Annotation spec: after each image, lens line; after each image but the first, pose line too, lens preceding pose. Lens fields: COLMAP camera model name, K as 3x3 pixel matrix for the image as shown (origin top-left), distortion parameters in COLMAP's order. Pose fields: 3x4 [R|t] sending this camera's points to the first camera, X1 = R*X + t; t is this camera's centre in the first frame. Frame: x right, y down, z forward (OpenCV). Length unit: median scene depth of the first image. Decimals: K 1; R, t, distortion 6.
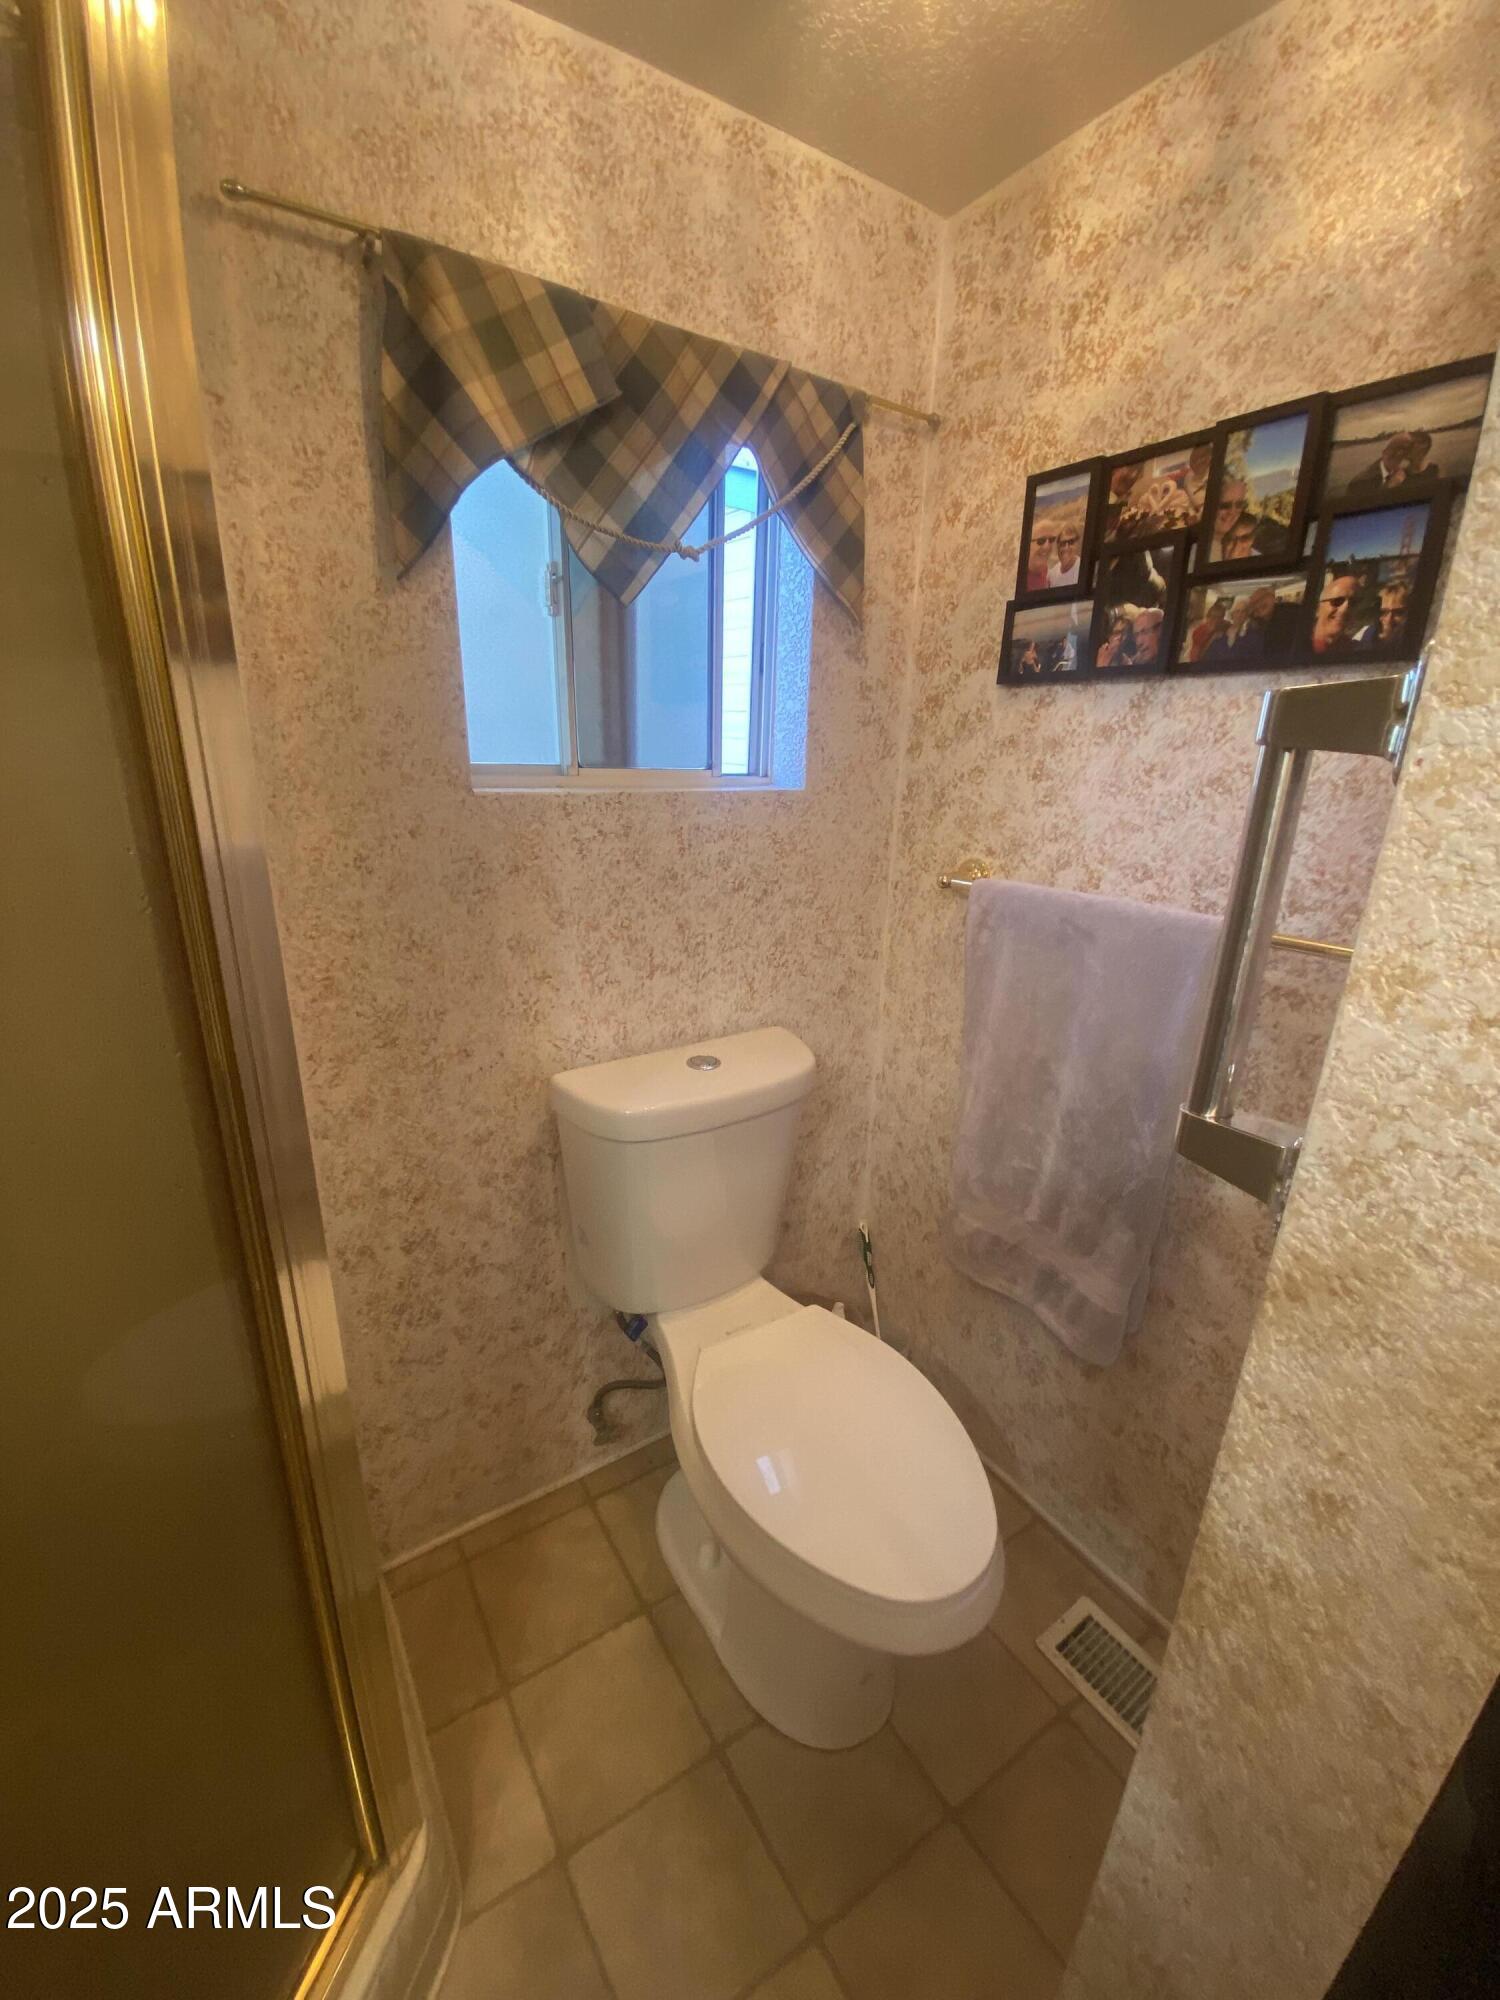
lens RADIAL K [[803.1, 0, 754.0], [0, 803.1, 1008.4], [0, 0, 1]] dist [0.012614, -0.016825]
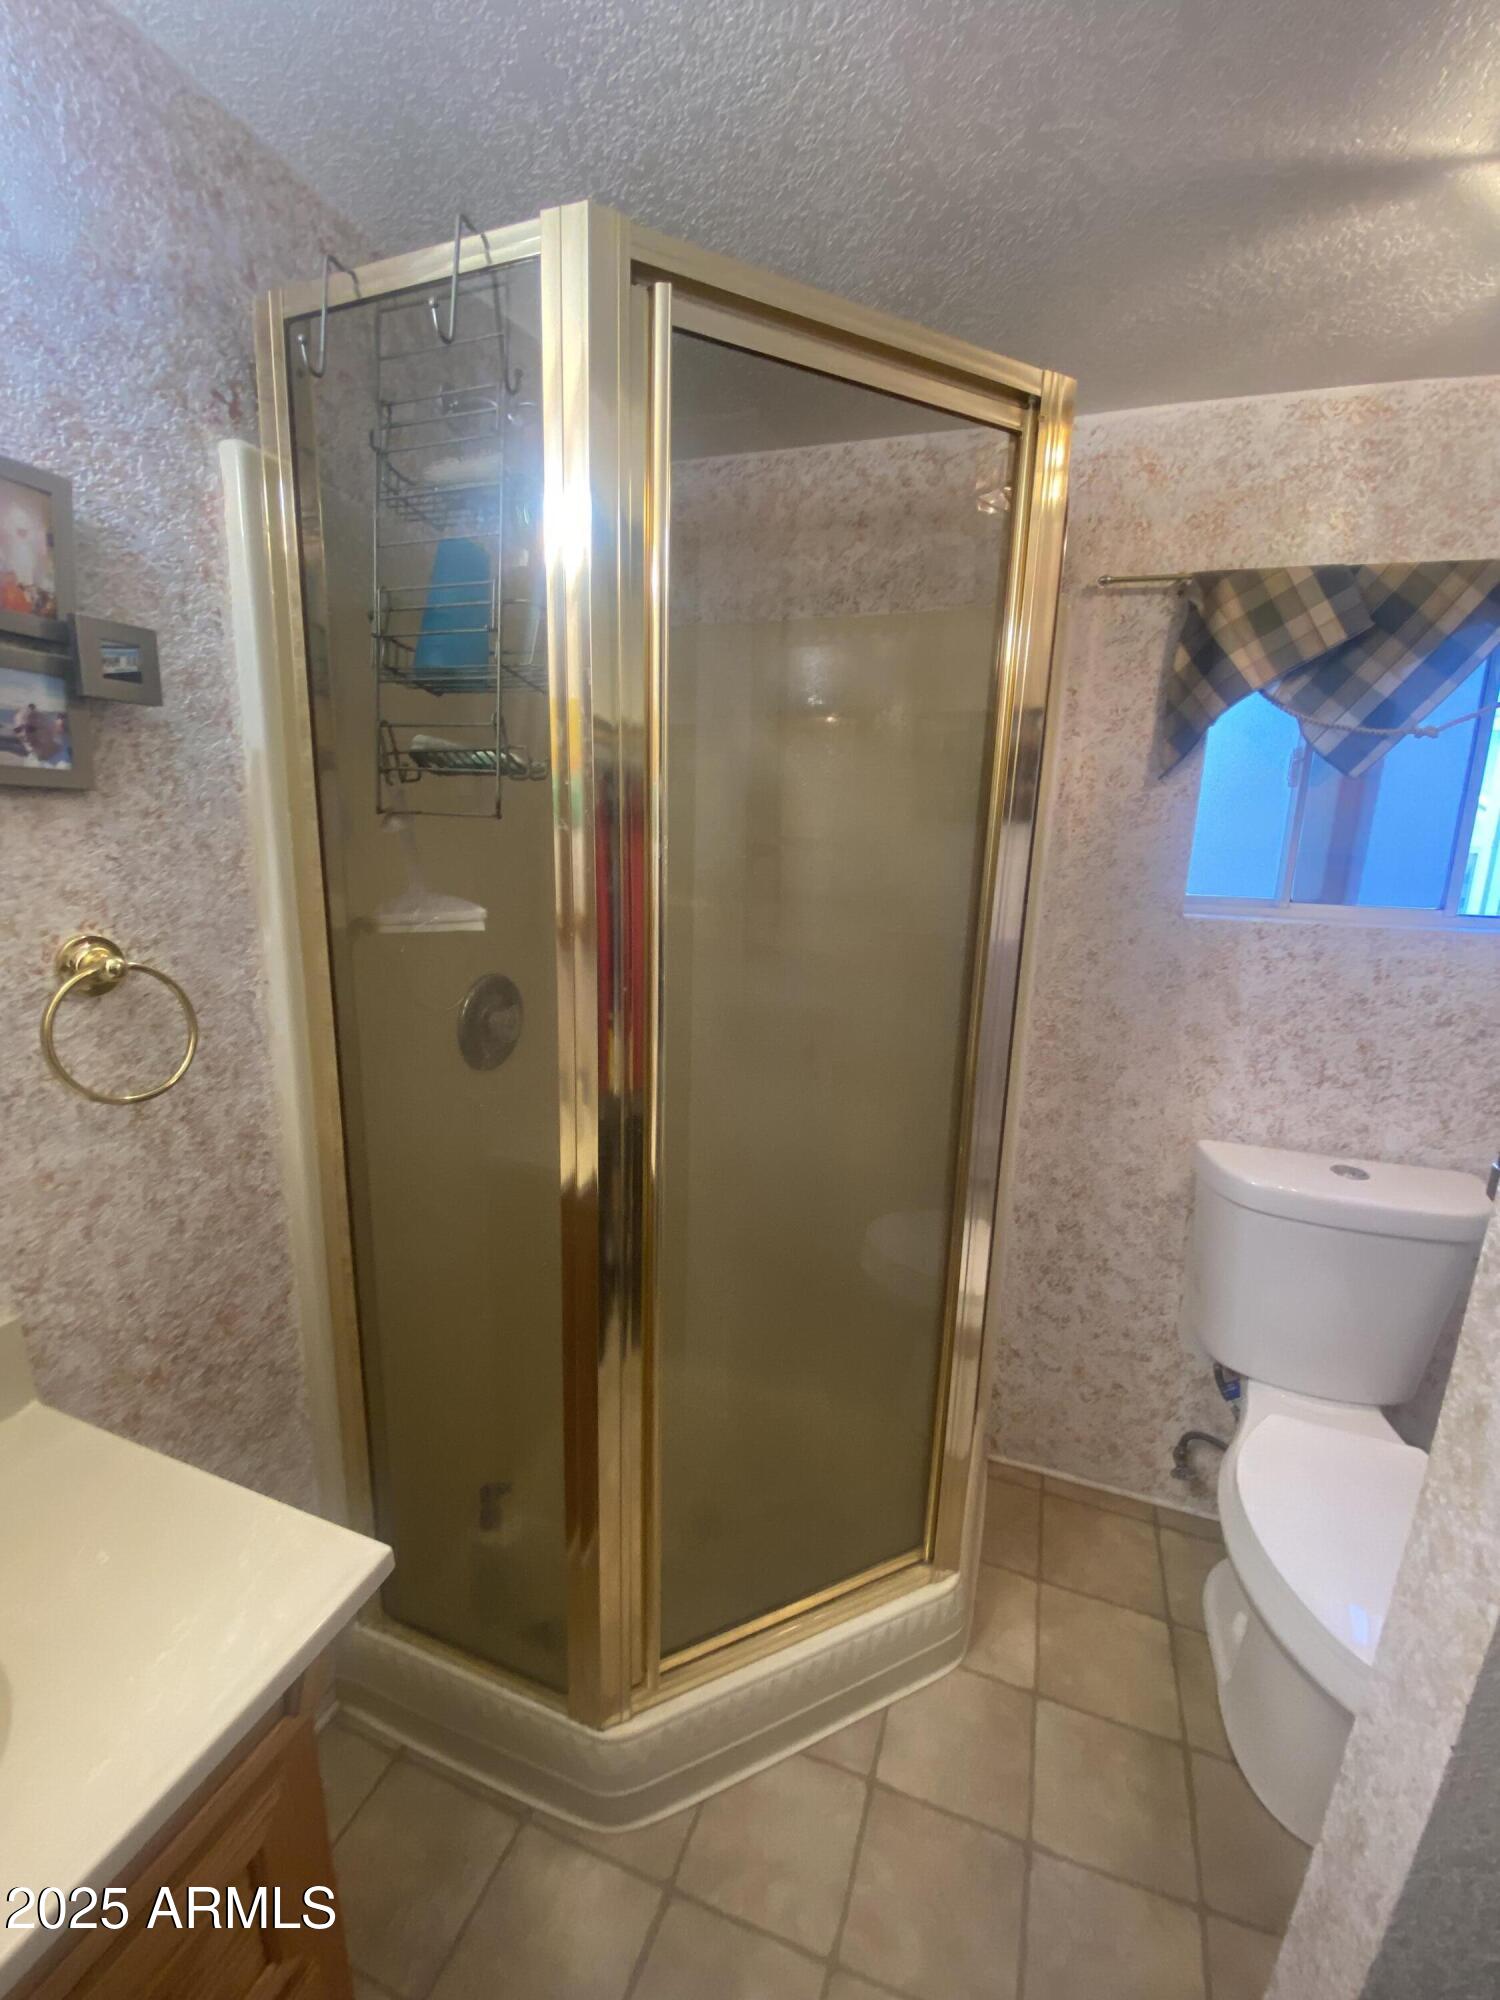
lens RADIAL K [[803.1, 0, 747.1], [0, 803.1, 993.3], [0, 0, 1]] dist [0.012614, -0.016825]
pose [[0.595220, 0.146560, -0.790084, 0.312823], [-0.261717, 0.964974, -0.018166, 0.078445], [0.759748, 0.217592, 0.612729, -0.382559]]
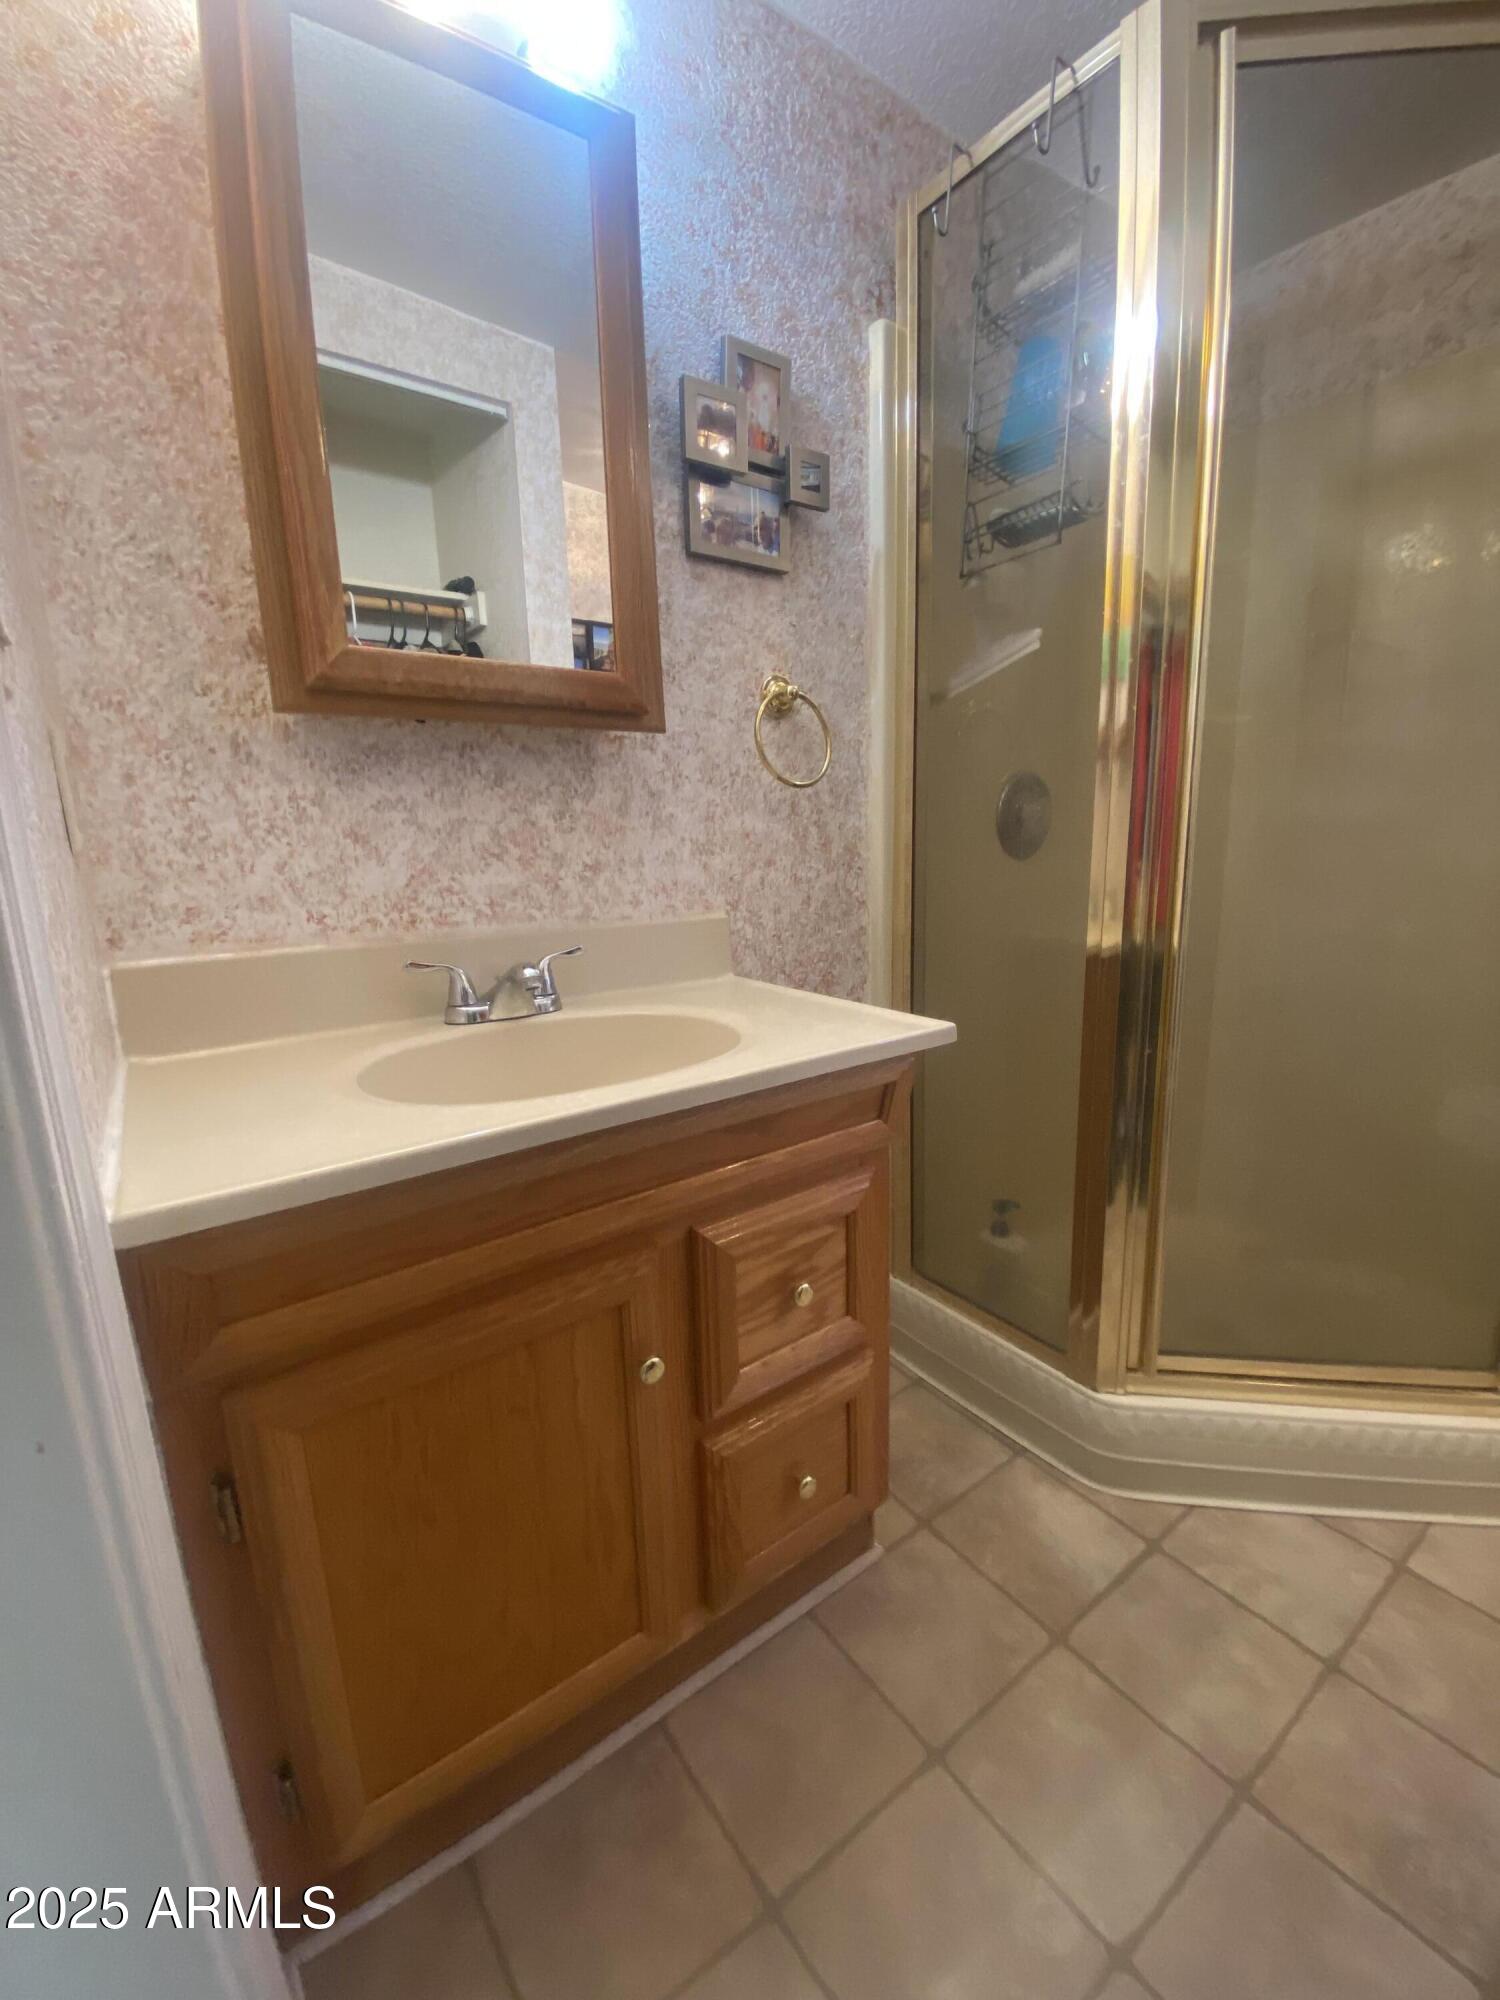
lens RADIAL K [[803.1, 0, 750.9], [0, 803.1, 991.5], [0, 0, 1]] dist [0.012614, -0.016825]
pose [[0.033558, 0.158267, -0.986826, 0.554936], [-0.282434, 0.948638, 0.142538, 0.461502], [0.958700, 0.273930, 0.076534, -0.403344]]
